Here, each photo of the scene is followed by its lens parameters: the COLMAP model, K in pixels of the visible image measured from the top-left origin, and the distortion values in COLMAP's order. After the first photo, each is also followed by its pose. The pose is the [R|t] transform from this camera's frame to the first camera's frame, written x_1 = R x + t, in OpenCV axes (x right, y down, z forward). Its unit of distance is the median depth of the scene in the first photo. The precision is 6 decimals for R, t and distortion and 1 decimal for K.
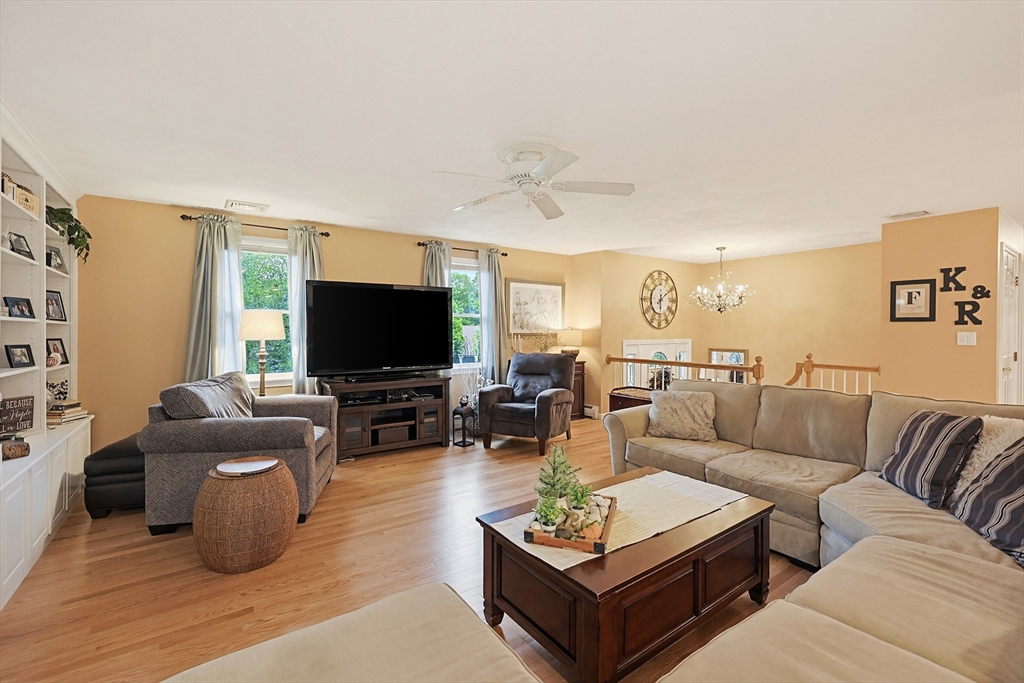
lens RADIAL K [[436.7, 0, 509.3], [0, 436.7, 343.4], [0, 0, 1]] dist [-0.000938, 0.000255]
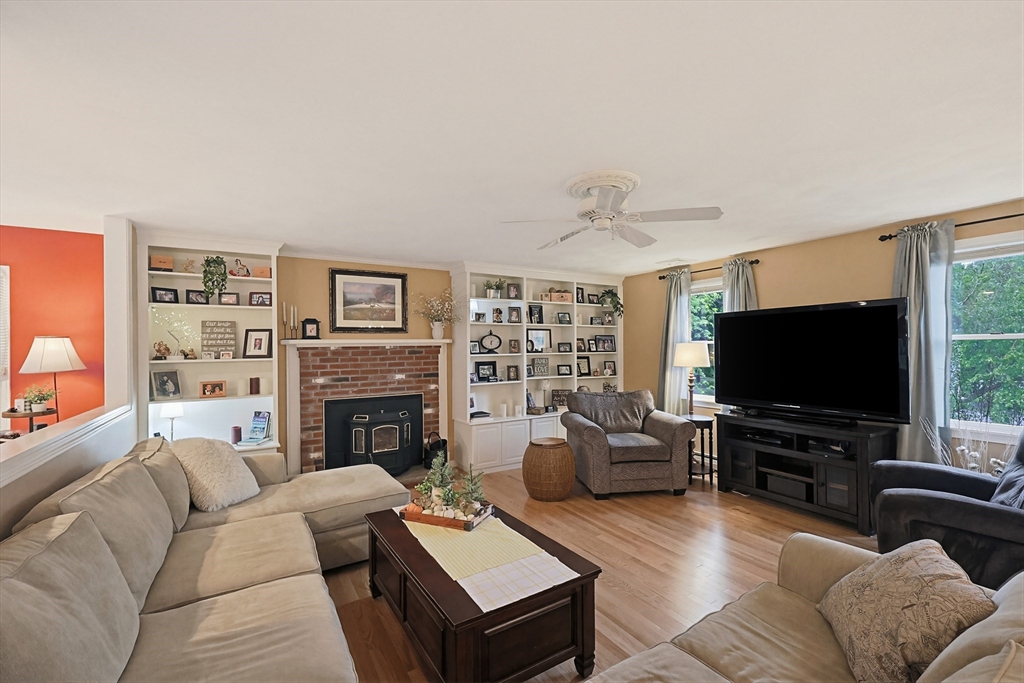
lens RADIAL K [[436.7, 0, 509.3], [0, 436.7, 343.4], [0, 0, 1]] dist [-0.000938, 0.000255]
pose [[-0.061691, -0.013027, -0.998010, 0.703359], [-0.026713, 0.999578, -0.011396, -0.046746], [0.997738, 0.025957, -0.062012, 0.602118]]
